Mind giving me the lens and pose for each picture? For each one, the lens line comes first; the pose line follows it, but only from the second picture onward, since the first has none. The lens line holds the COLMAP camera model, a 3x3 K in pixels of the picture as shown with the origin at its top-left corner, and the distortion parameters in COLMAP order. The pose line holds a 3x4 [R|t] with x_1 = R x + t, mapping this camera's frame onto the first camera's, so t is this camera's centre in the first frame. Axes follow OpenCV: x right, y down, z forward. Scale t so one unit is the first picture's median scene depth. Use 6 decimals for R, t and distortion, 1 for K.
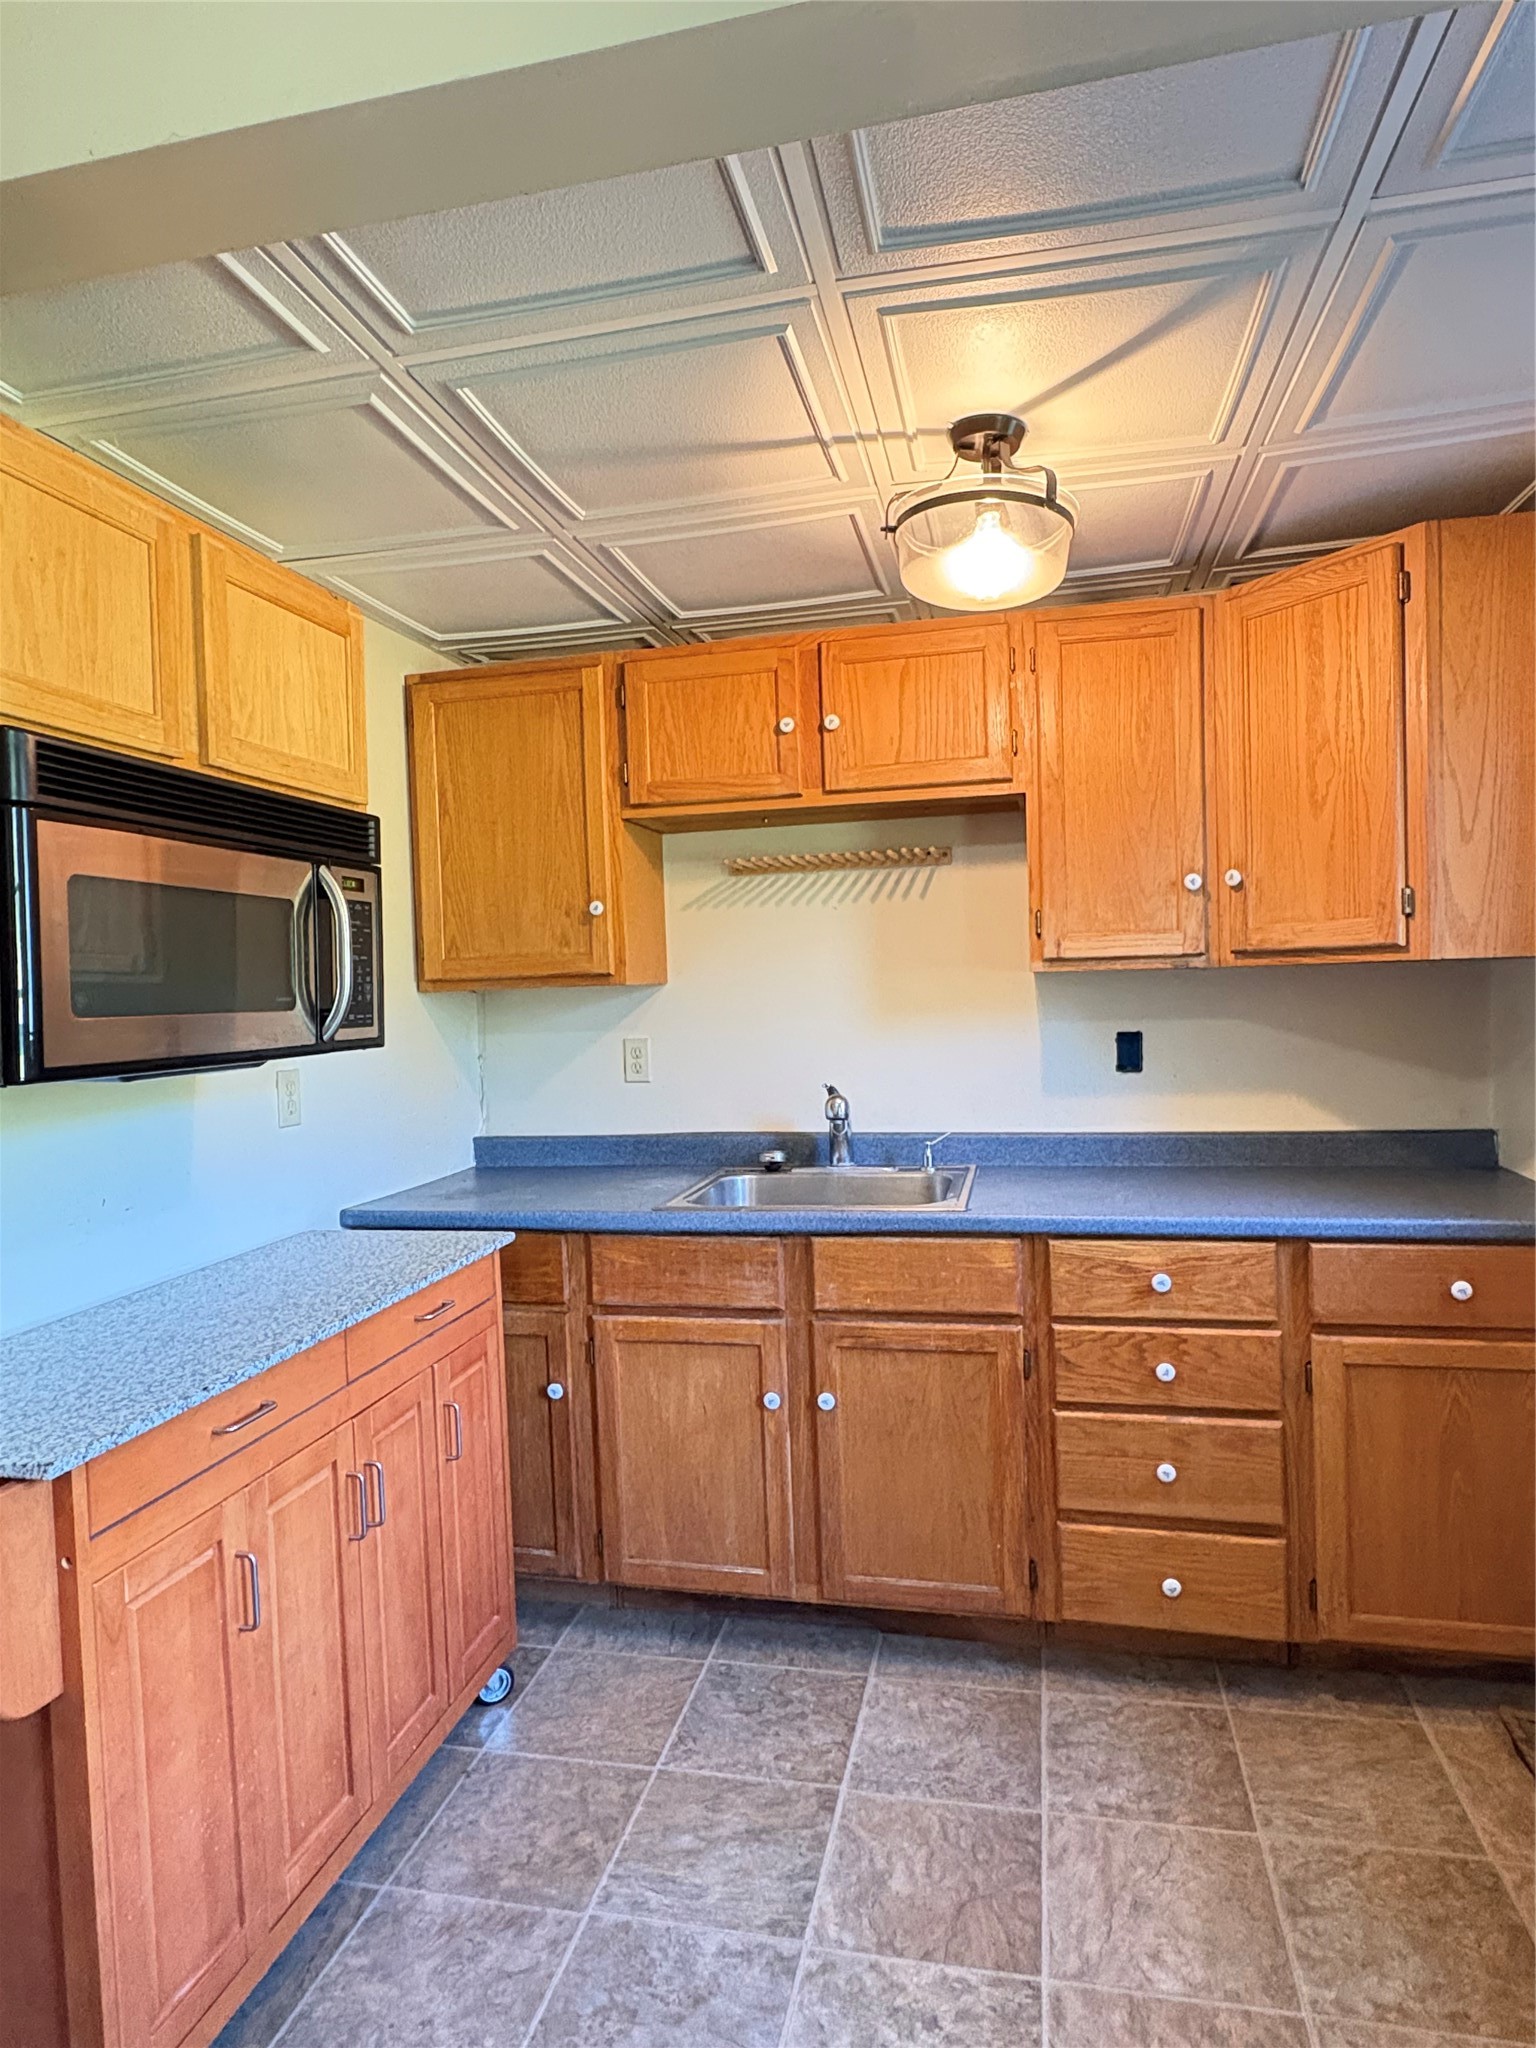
lens RADIAL K [[1182.8, 0, 772.7], [0, 1182.8, 1022.2], [0, 0, 1]] dist [-0.004299, 0.005975]
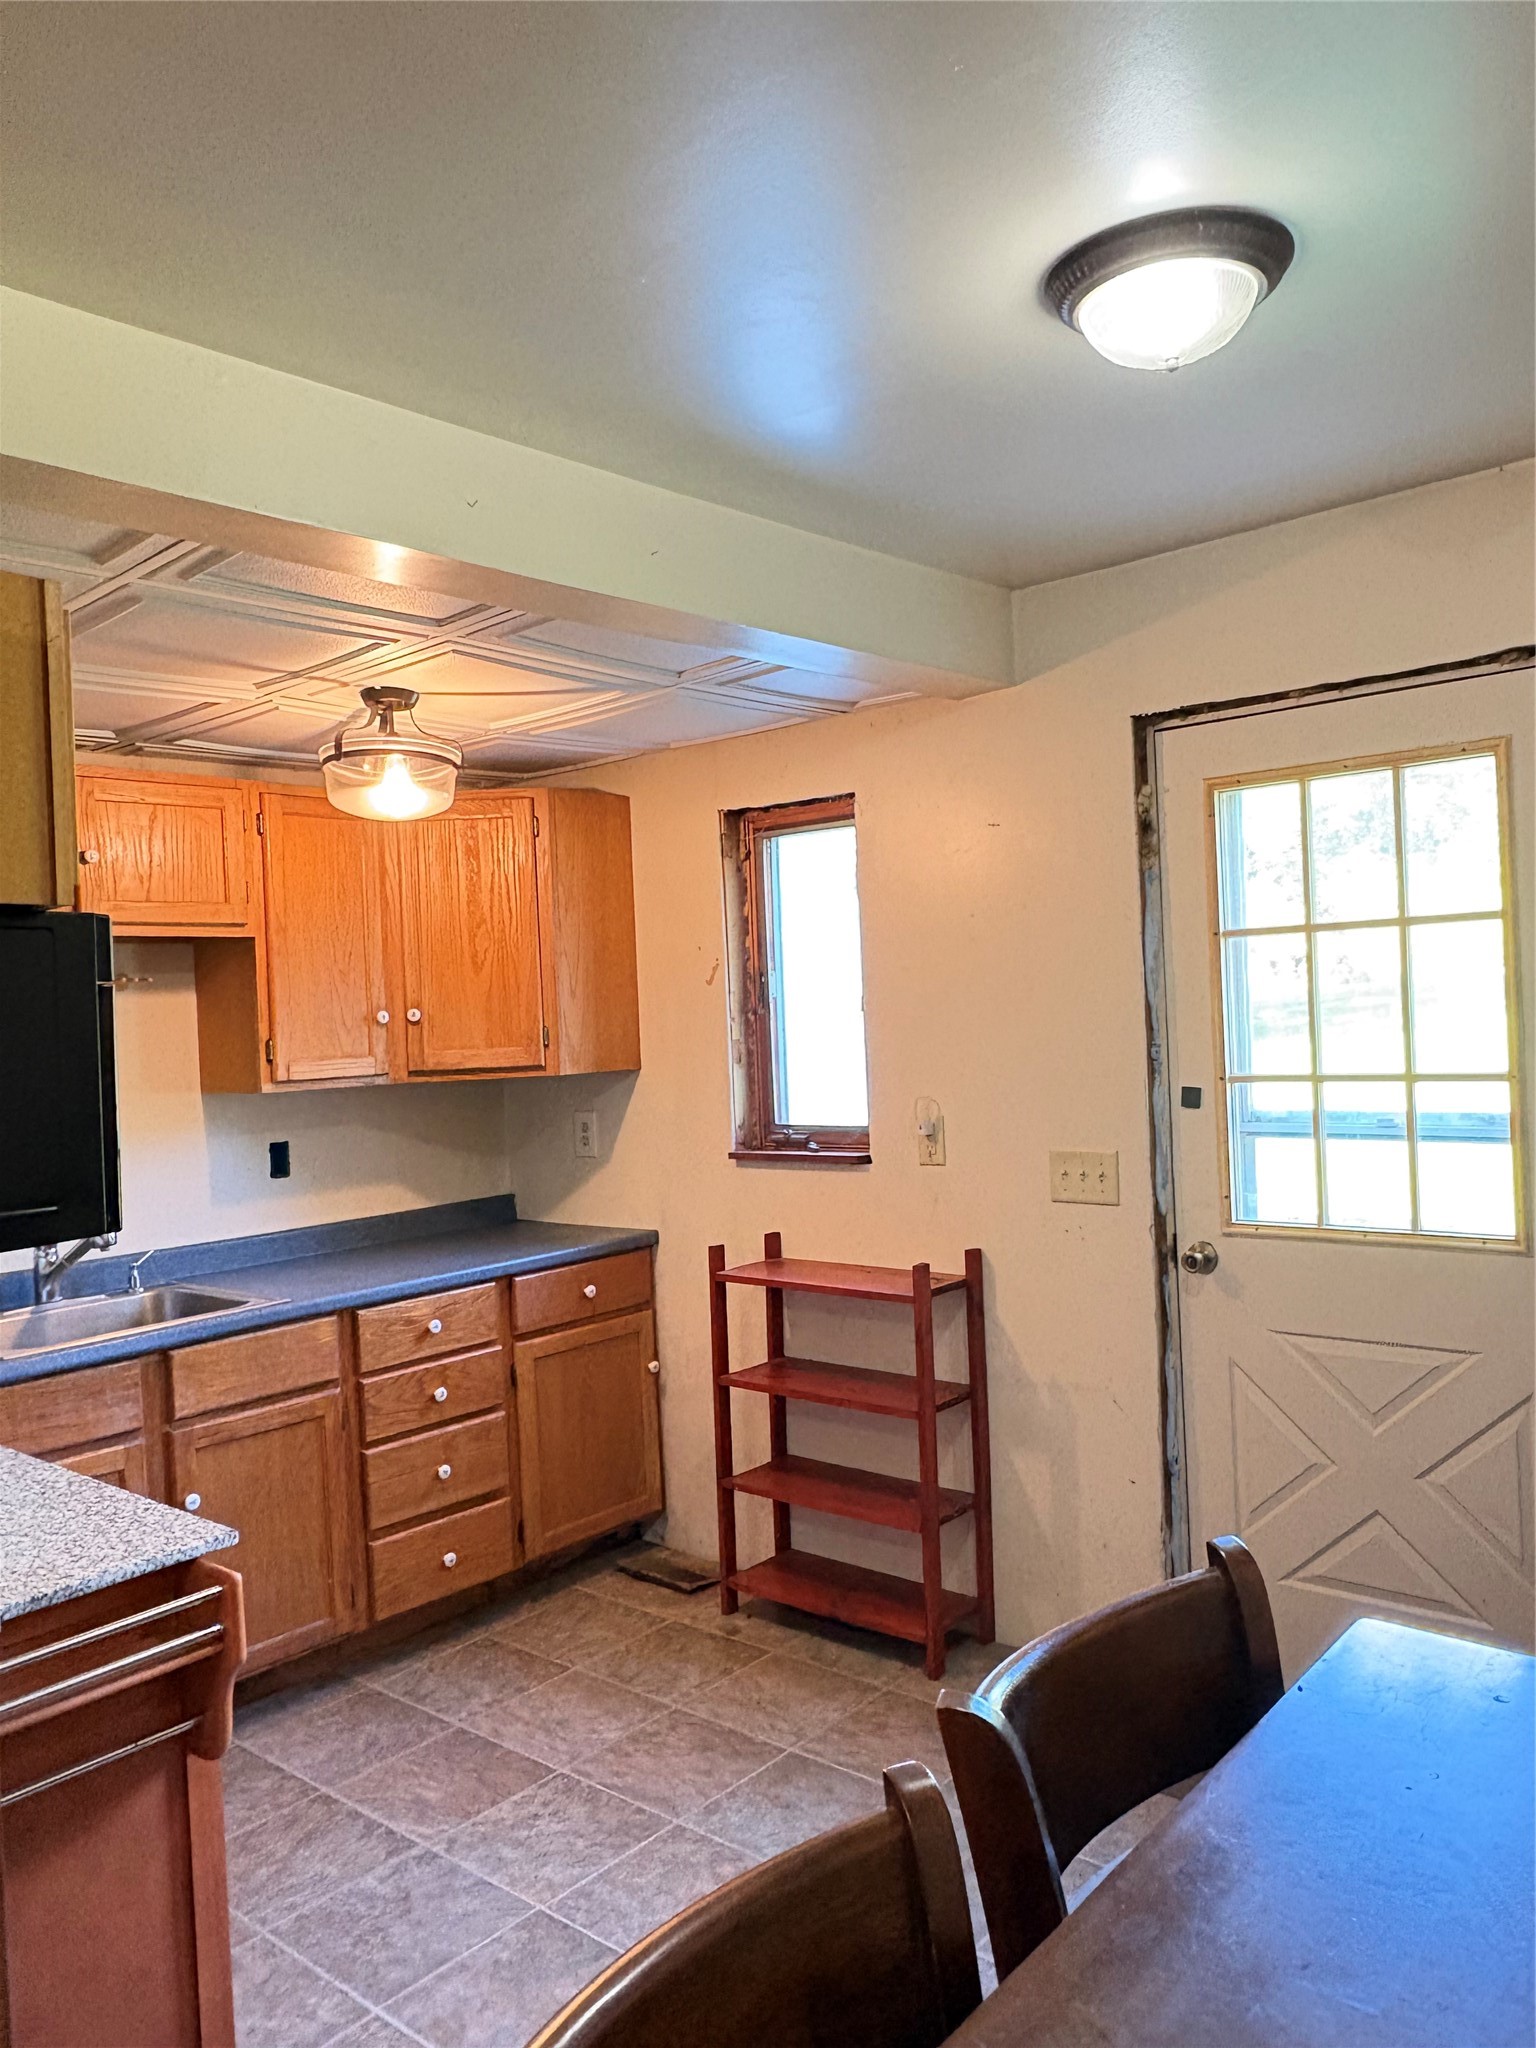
lens RADIAL K [[1527.3, 0, 768.6], [0, 1527.3, 1019.0], [0, 0, 1]] dist [-0.004101, -0.002497]
pose [[0.477807, 0.003360, 0.878458, -0.967260], [0.060156, 0.997520, -0.036535, -0.035271], [-0.876403, 0.070302, 0.476420, -0.153085]]
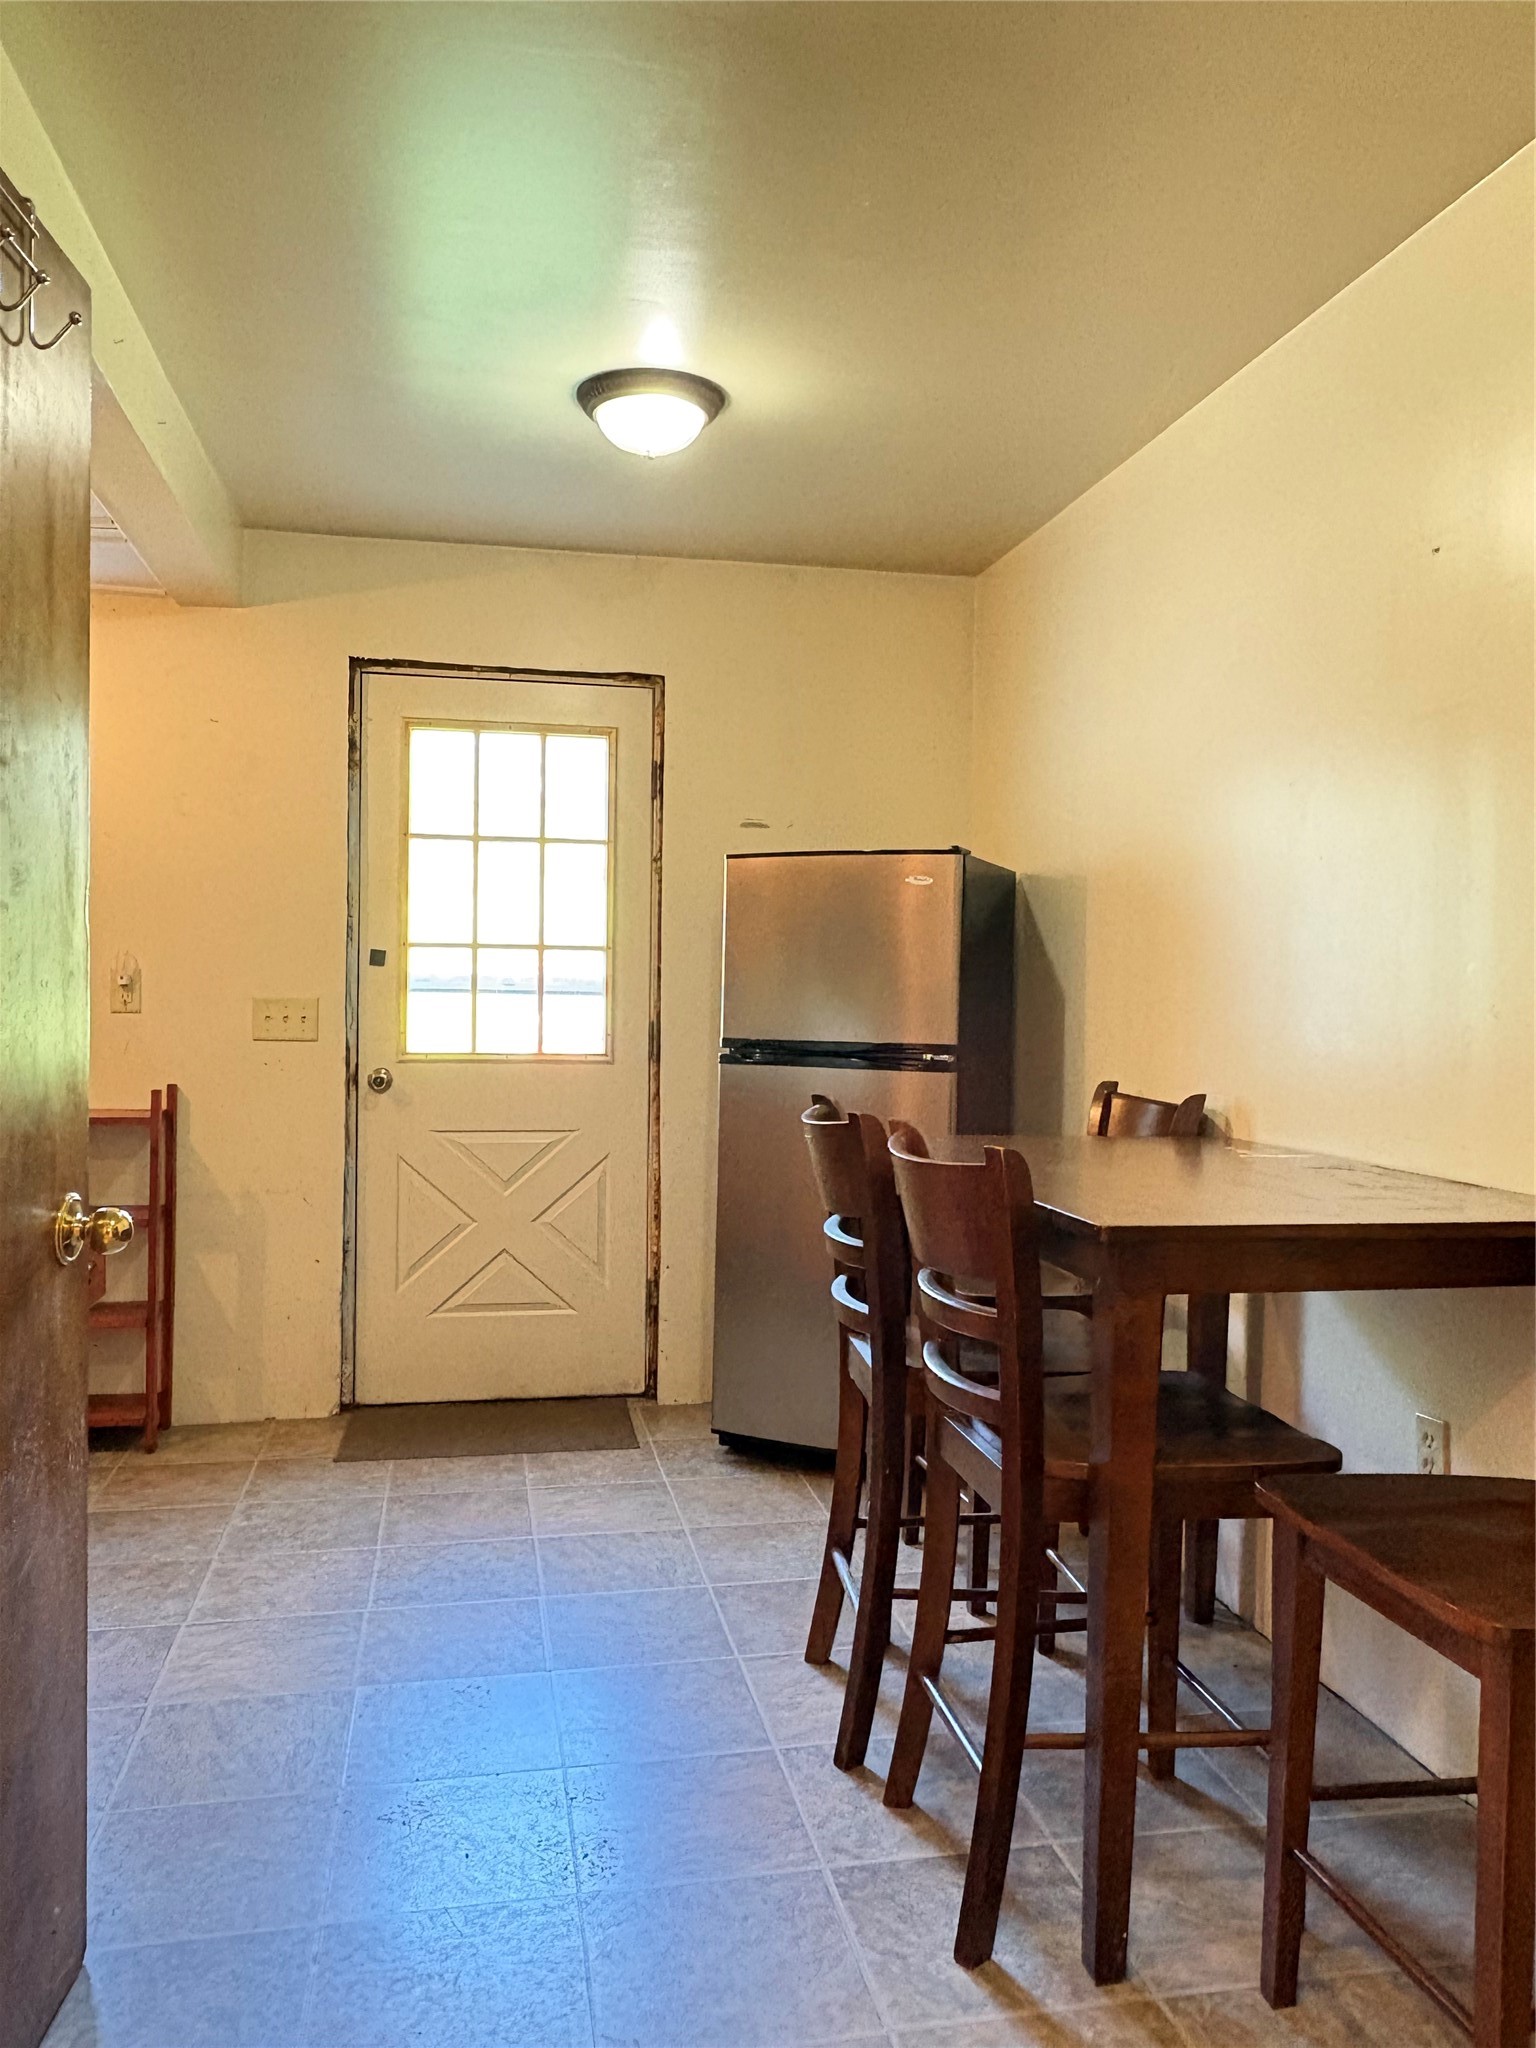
lens RADIAL K [[1527.3, 0, 813.8], [0, 1527.3, 1000.3], [0, 0, 1]] dist [-0.004101, -0.002497]
pose [[-0.419090, 0.010386, 0.907885, -1.451562], [0.025968, 0.999663, 0.000552, 0.078429], [-0.907573, 0.023808, -0.419219, 0.506801]]
